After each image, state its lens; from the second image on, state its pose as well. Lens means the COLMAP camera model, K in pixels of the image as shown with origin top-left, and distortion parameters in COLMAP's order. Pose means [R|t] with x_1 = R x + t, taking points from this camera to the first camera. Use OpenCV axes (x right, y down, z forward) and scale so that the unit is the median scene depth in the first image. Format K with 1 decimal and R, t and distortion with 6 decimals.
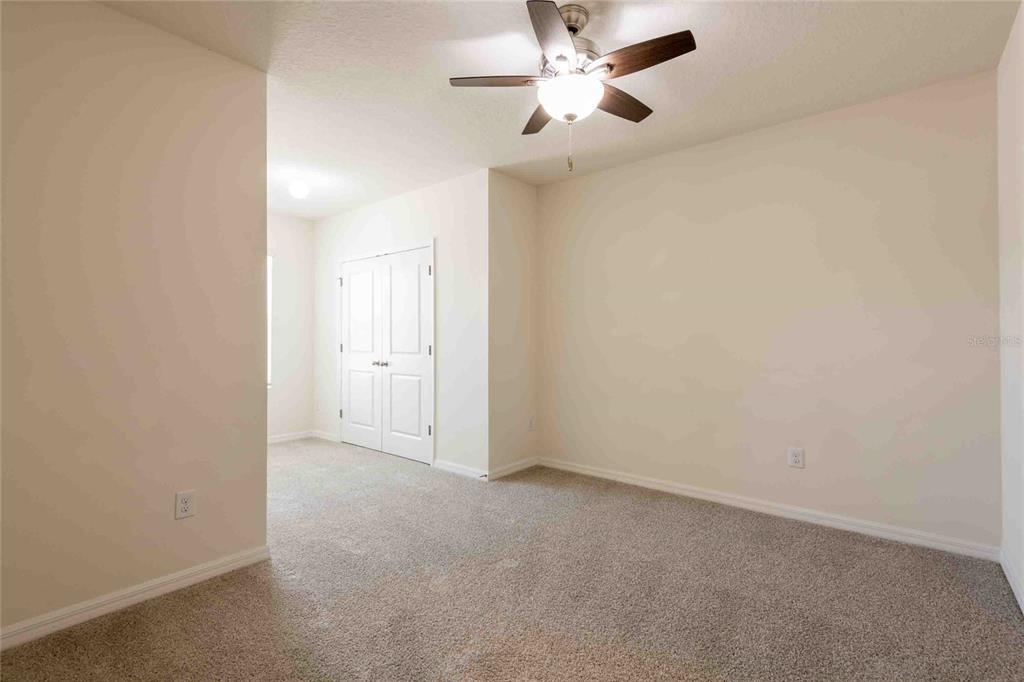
lens RADIAL K [[467.6, 0, 502.8], [0, 467.6, 339.0], [0, 0, 1]] dist [0.027177, -0.012396]
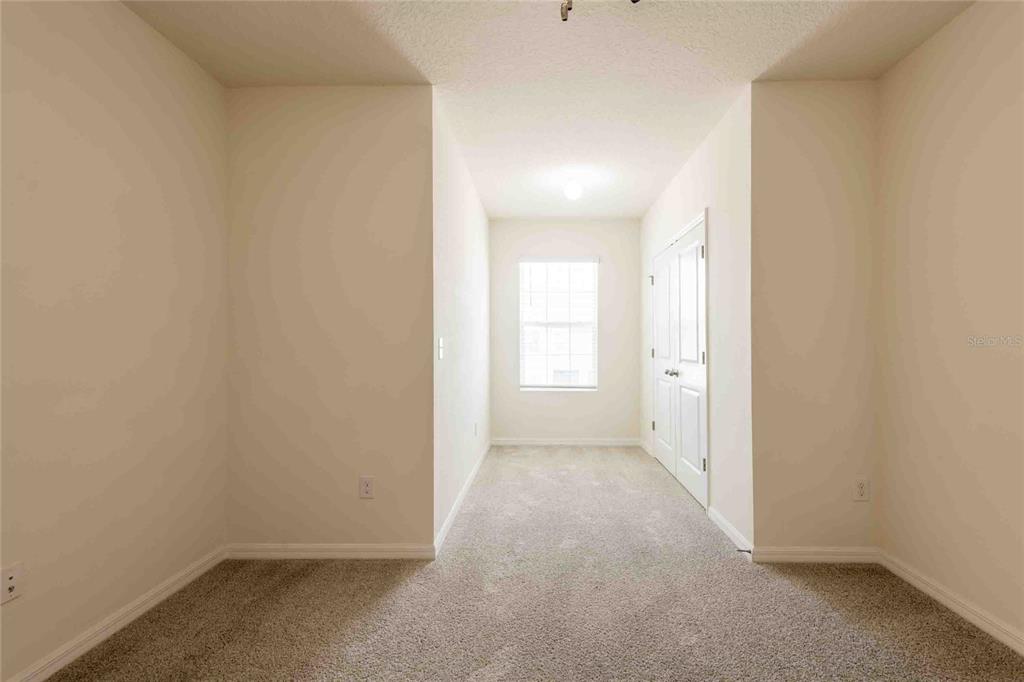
lens RADIAL K [[467.6, 0, 511.5], [0, 467.6, 341.1], [0, 0, 1]] dist [0.027177, -0.012396]
pose [[0.639741, -0.002521, -0.768586, 0.258296], [0.000668, 0.999996, -0.002724, -0.002179], [0.768590, 0.001229, 0.639741, 0.314700]]
